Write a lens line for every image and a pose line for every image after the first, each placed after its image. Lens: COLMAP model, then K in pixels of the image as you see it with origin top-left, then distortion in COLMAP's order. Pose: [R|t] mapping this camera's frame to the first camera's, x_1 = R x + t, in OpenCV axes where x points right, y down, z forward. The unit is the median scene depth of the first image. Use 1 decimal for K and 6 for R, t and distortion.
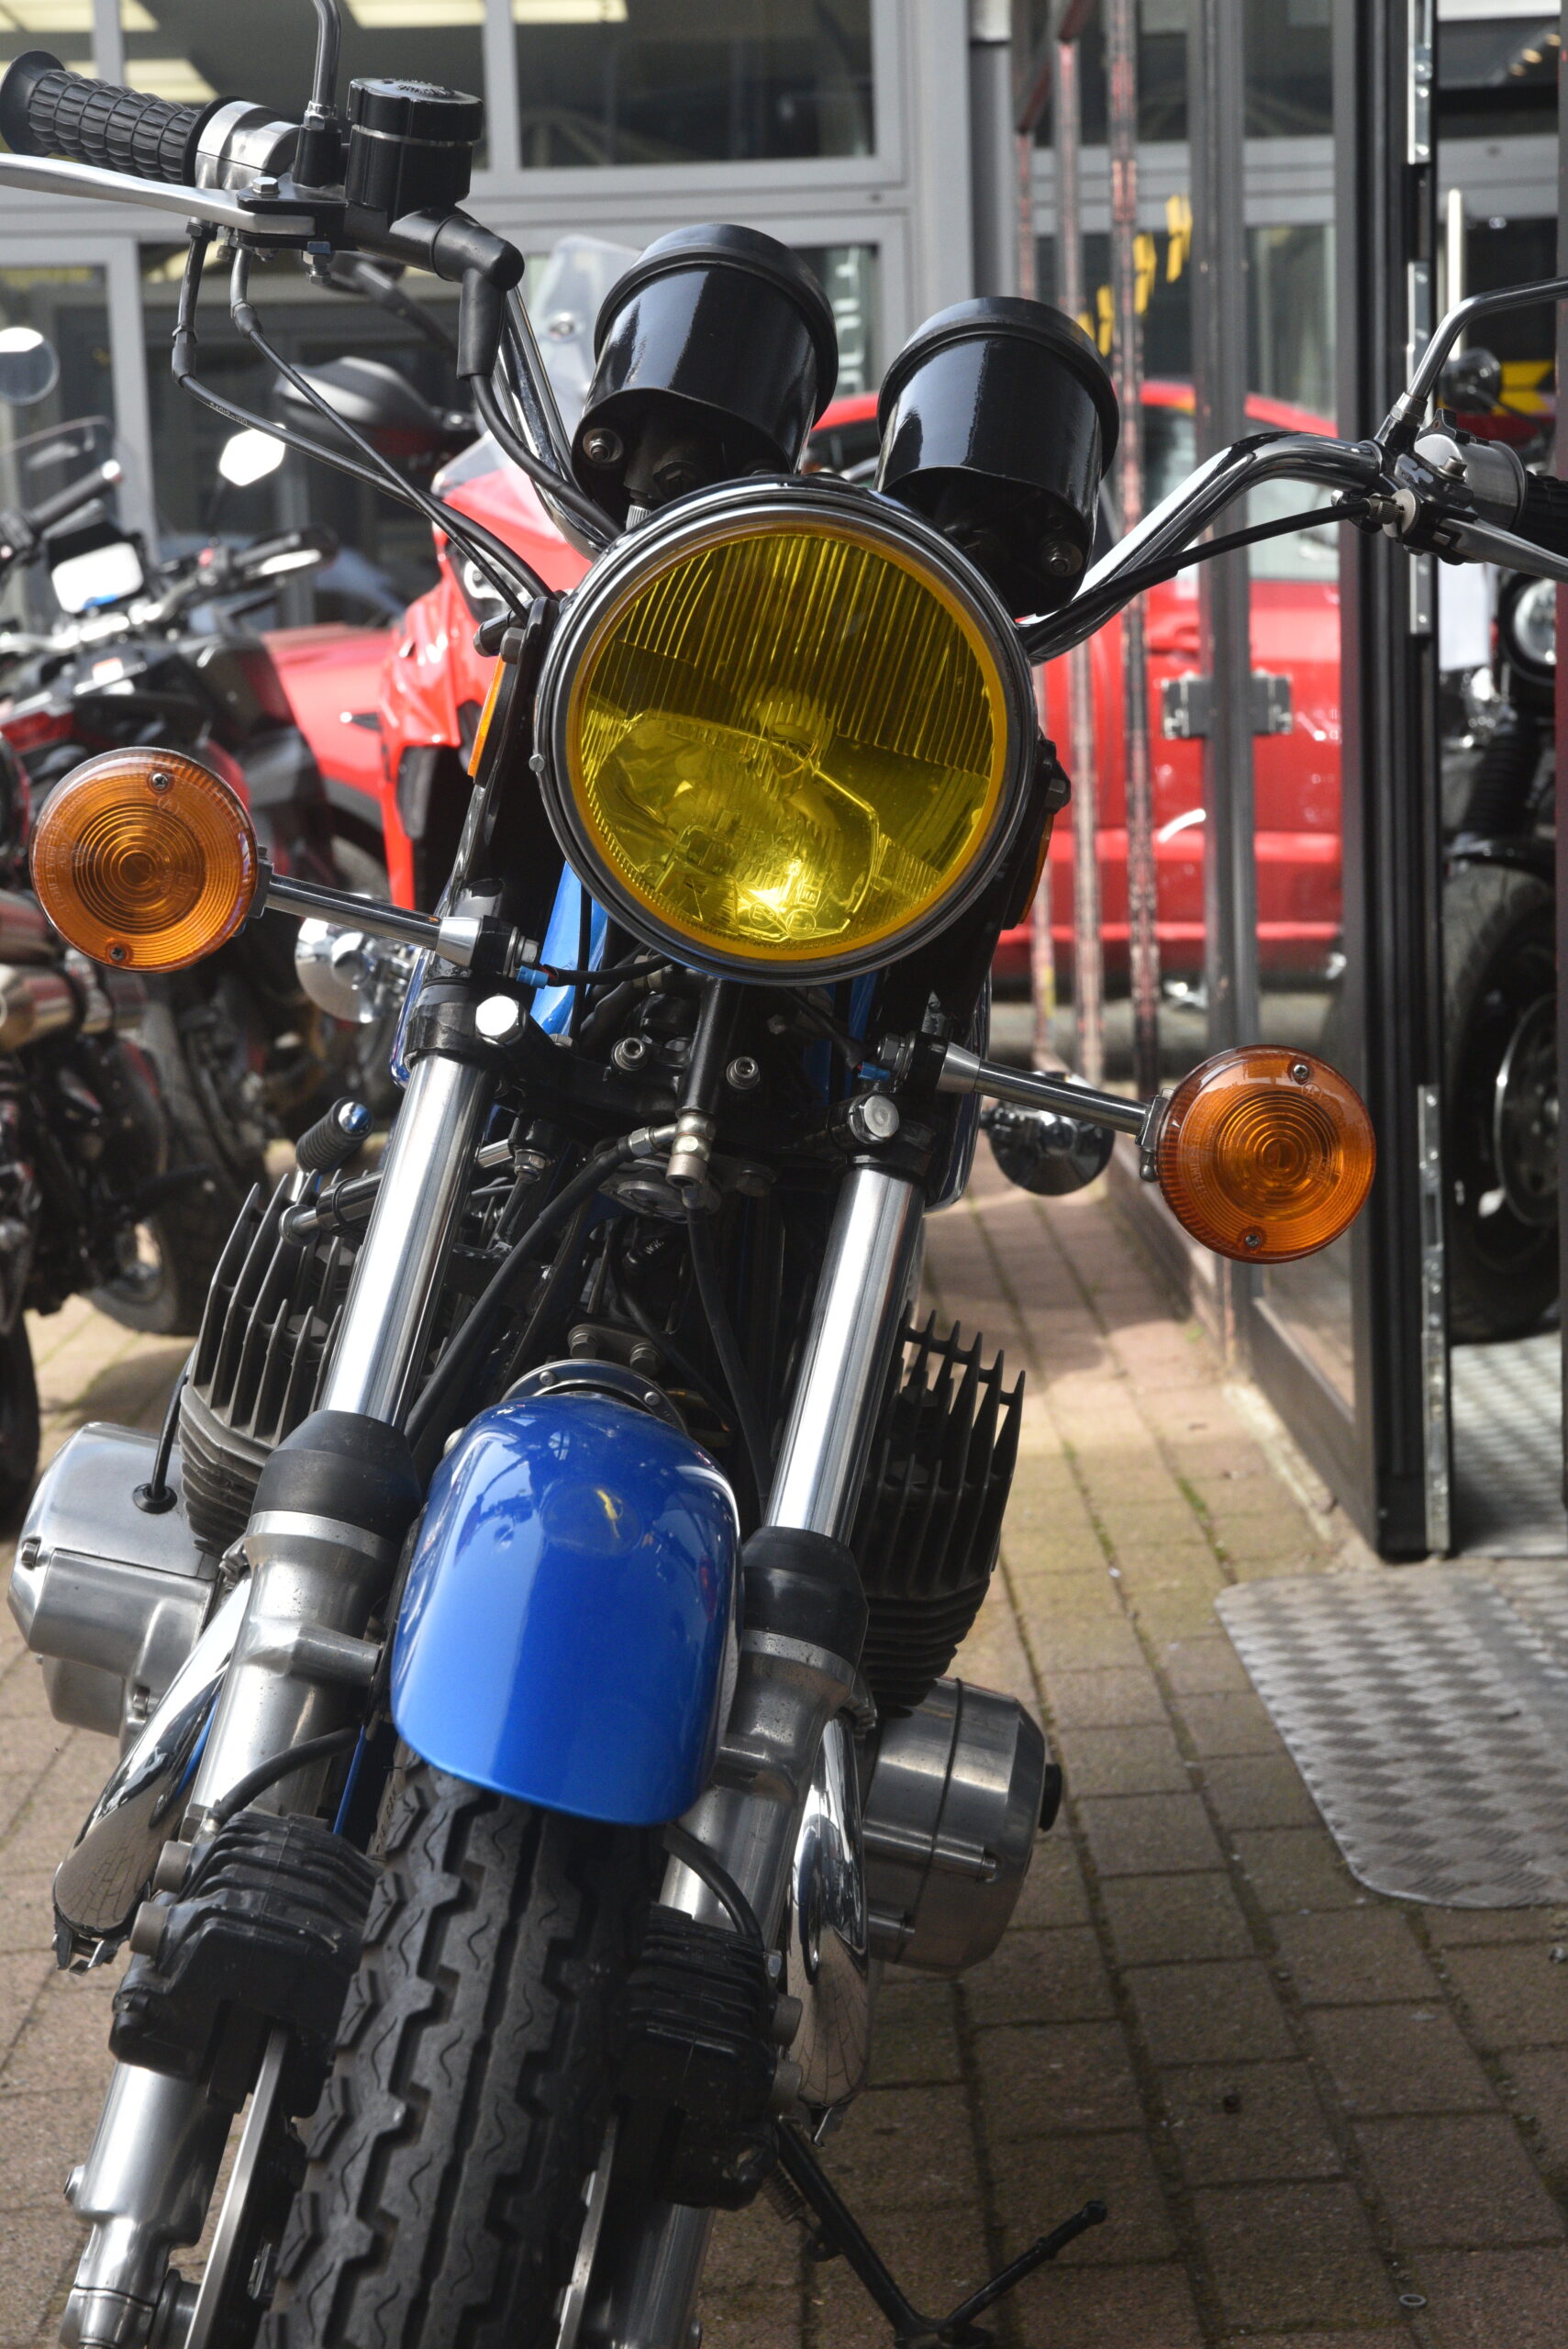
lens RADIAL K [[4232.8, 0, 771.7], [0, 4232.8, 1173.9], [0, 0, 1]] dist [0.207875, 0.000000]
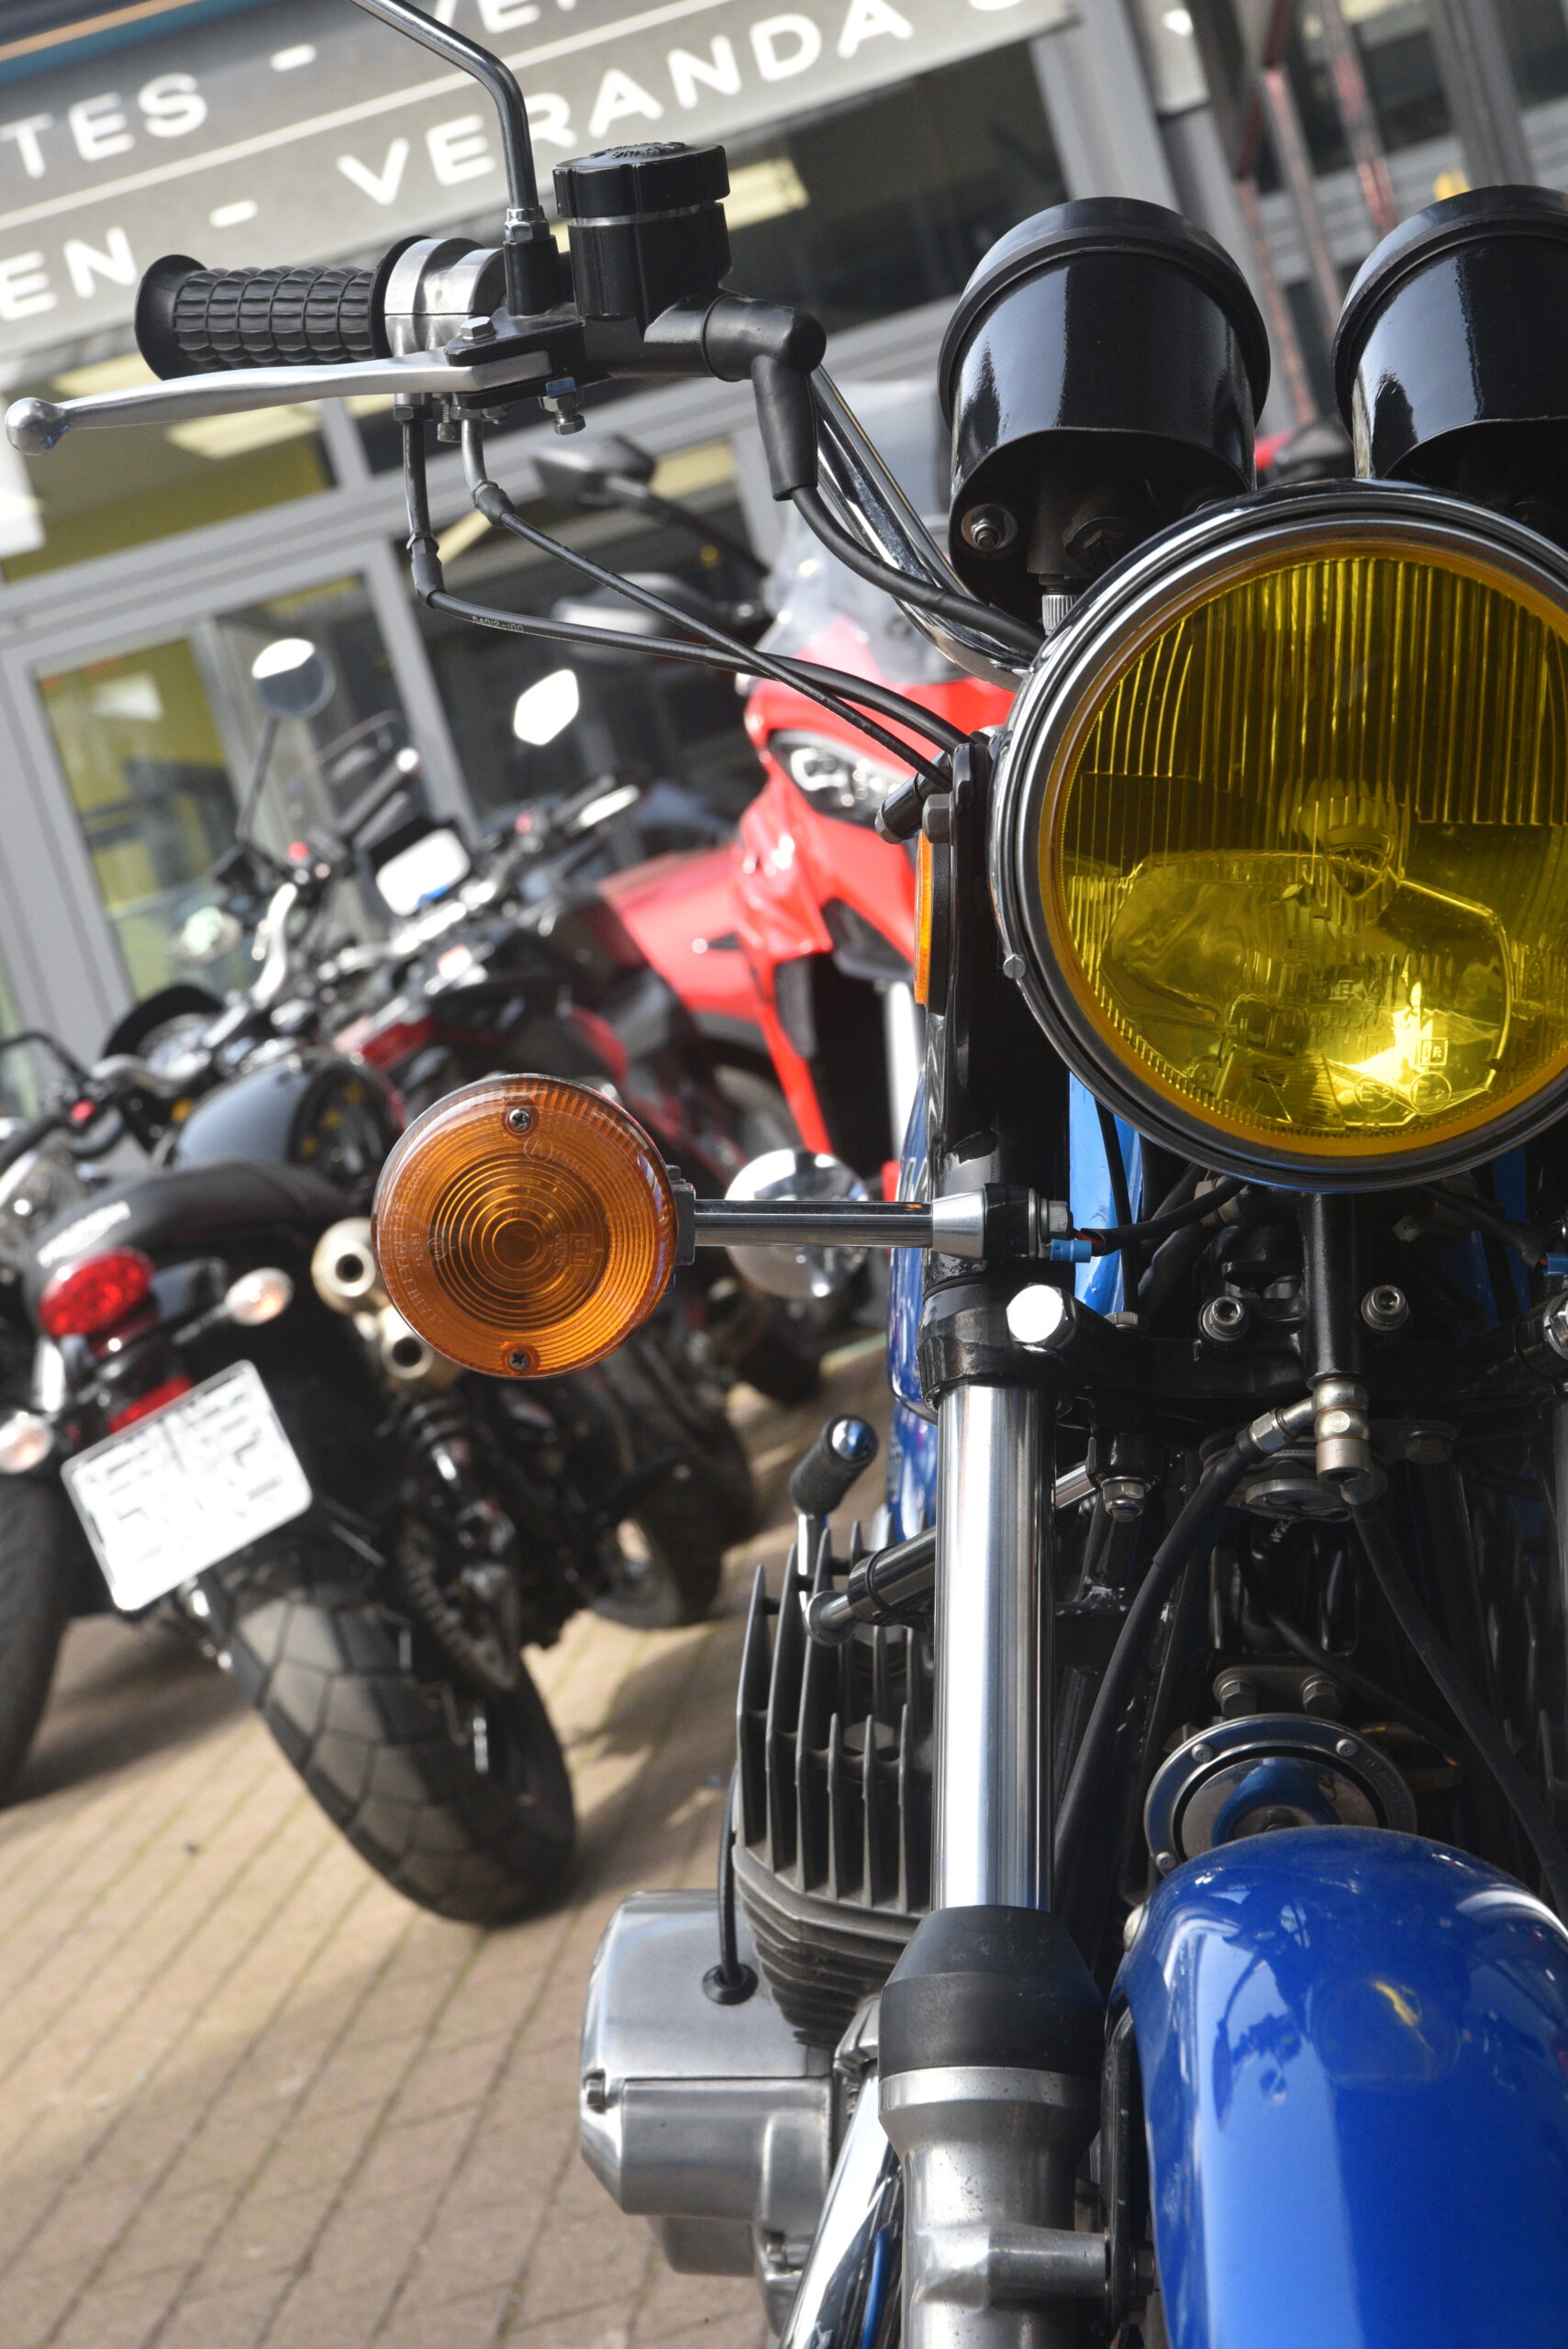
lens RADIAL K [[4232.8, 0, 778.9], [0, 4232.8, 1162.8], [0, 0, 1]] dist [0.207875, 0.000000]
pose [[0.965839, -0.242070, -0.092503, -0.030628], [0.238162, 0.969867, -0.051343, -0.032239], [0.102144, 0.027559, 0.994388, 0.244813]]
